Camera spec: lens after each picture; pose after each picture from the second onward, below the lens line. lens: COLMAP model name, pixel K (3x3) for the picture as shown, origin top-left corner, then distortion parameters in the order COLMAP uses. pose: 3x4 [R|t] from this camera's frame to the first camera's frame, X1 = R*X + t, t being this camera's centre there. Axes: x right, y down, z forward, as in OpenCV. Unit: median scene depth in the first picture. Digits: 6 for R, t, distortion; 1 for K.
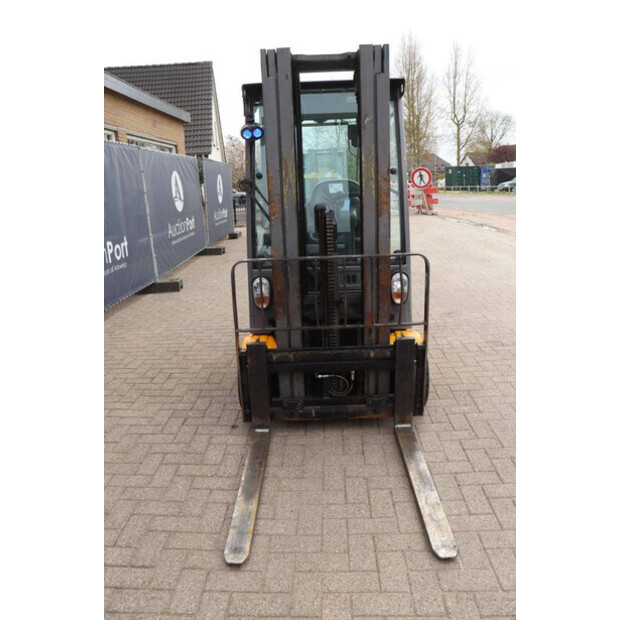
lens RADIAL K [[507.6, 0, 310.0], [0, 507.6, 310.0], [0, 0, 1]] dist [-0.175703, 0.155916]
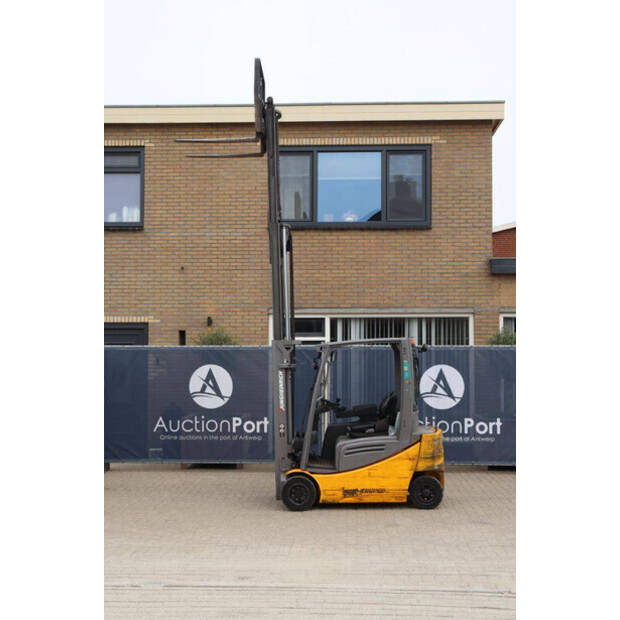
lens RADIAL K [[828.9, 0, 310.0], [0, 828.9, 310.0], [0, 0, 1]] dist [0.038525, 0.050720]
pose [[-0.010149, -0.008338, -0.999914, 3.808021], [-0.244270, 0.969691, -0.005607, -0.614633], [0.969654, 0.244192, -0.011879, 1.026841]]
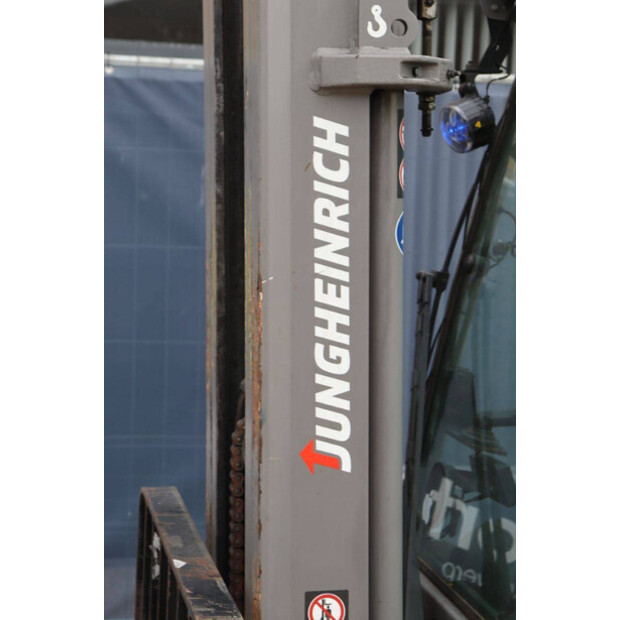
lens RADIAL K [[1437.7, 0, 310.0], [0, 1437.7, 310.0], [0, 0, 1]] dist [0.357842, 0.223694]
pose [[0.184854, 0.111361, -0.976436, 0.824519], [-0.273647, 0.960098, 0.057693, -0.288981], [0.943900, 0.256534, 0.207951, 0.792830]]
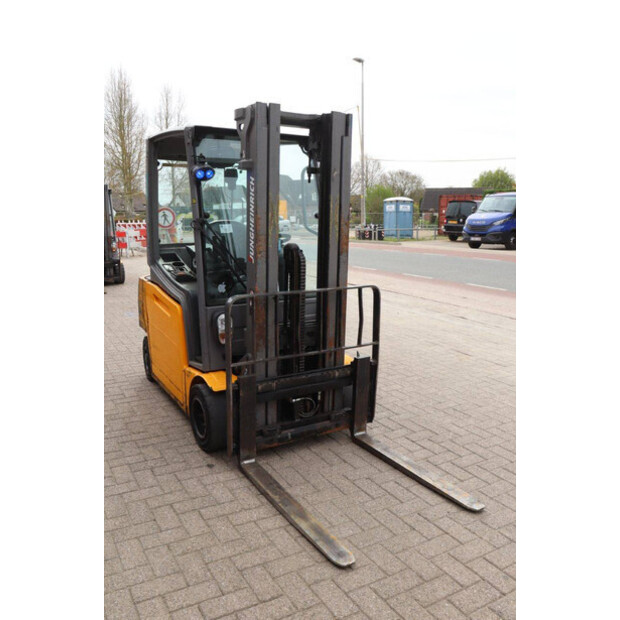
lens RADIAL K [[519.8, 0, 310.0], [0, 519.8, 310.0], [0, 0, 1]] dist [-0.177081, 0.170634]
pose [[0.849537, -0.049923, 0.525162, -0.524531], [0.092240, 0.994233, -0.054699, 0.001220], [-0.519402, 0.094910, 0.849243, 0.019852]]
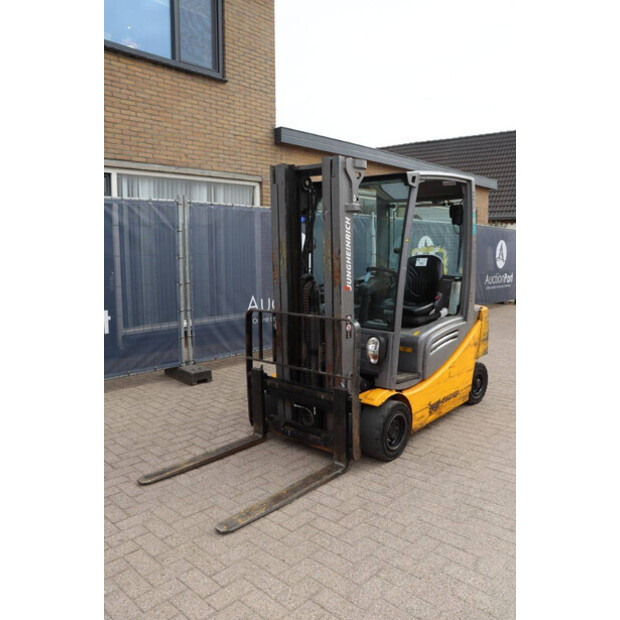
lens RADIAL K [[507.6, 0, 310.0], [0, 507.6, 310.0], [0, 0, 1]] dist [-0.175703, 0.155916]
pose [[0.749469, 0.114656, -0.652035, 0.860804], [-0.186236, 0.981630, -0.041452, -0.062217], [0.635305, 0.152500, 0.757055, 0.009501]]
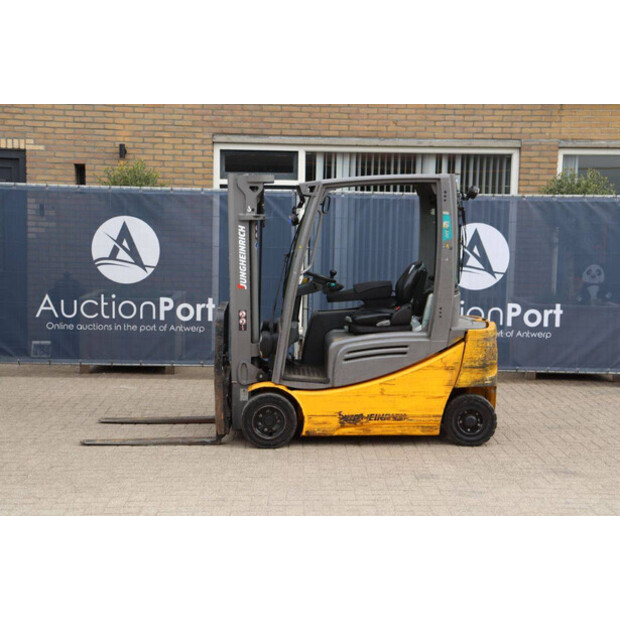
lens RADIAL K [[1016.5, 0, 317.9], [0, 1016.5, 308.1], [0, 0, 1]] dist [0.148477, 0.226431]
pose [[0.056478, 0.132989, -0.989507, 2.916881], [-0.265523, 0.957398, 0.113518, -0.495202], [0.962449, 0.256326, 0.089383, 0.933293]]
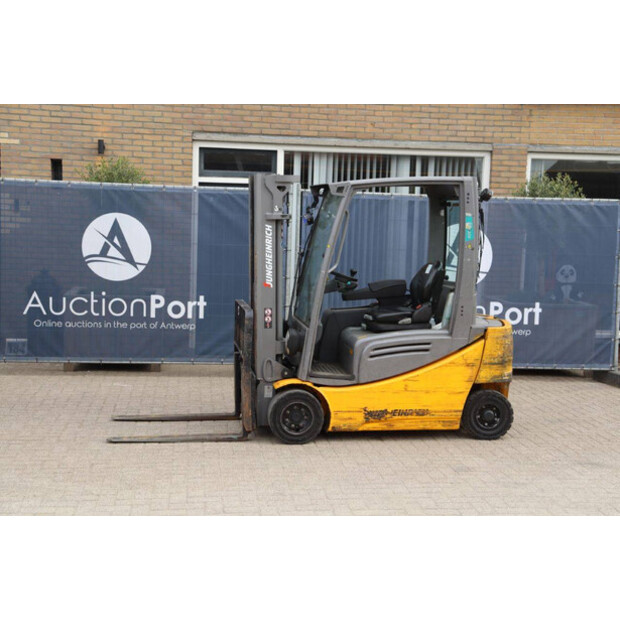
lens RADIAL K [[1016.5, 0, 317.9], [0, 1016.5, 308.1], [0, 0, 1]] dist [0.148477, 0.226431]
pose [[0.160877, 0.135564, -0.977620, 2.929539], [-0.278326, 0.956553, 0.086841, -0.401879], [0.946918, 0.258126, 0.191618, 0.574137]]
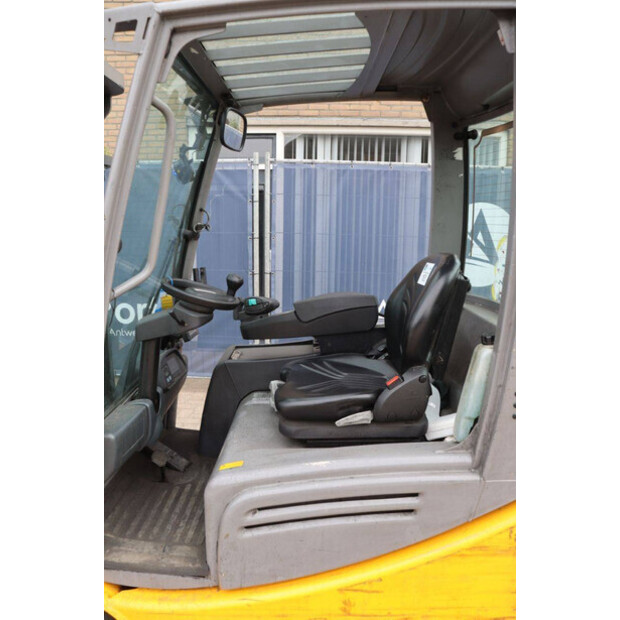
lens RADIAL K [[507.6, 0, 310.0], [0, 507.6, 310.0], [0, 0, 1]] dist [-0.175703, 0.155916]
pose [[0.001138, 0.209193, -0.977874, 0.651194], [-0.257031, 0.945082, 0.201879, -0.387168], [0.966403, 0.251114, 0.054844, 1.265960]]
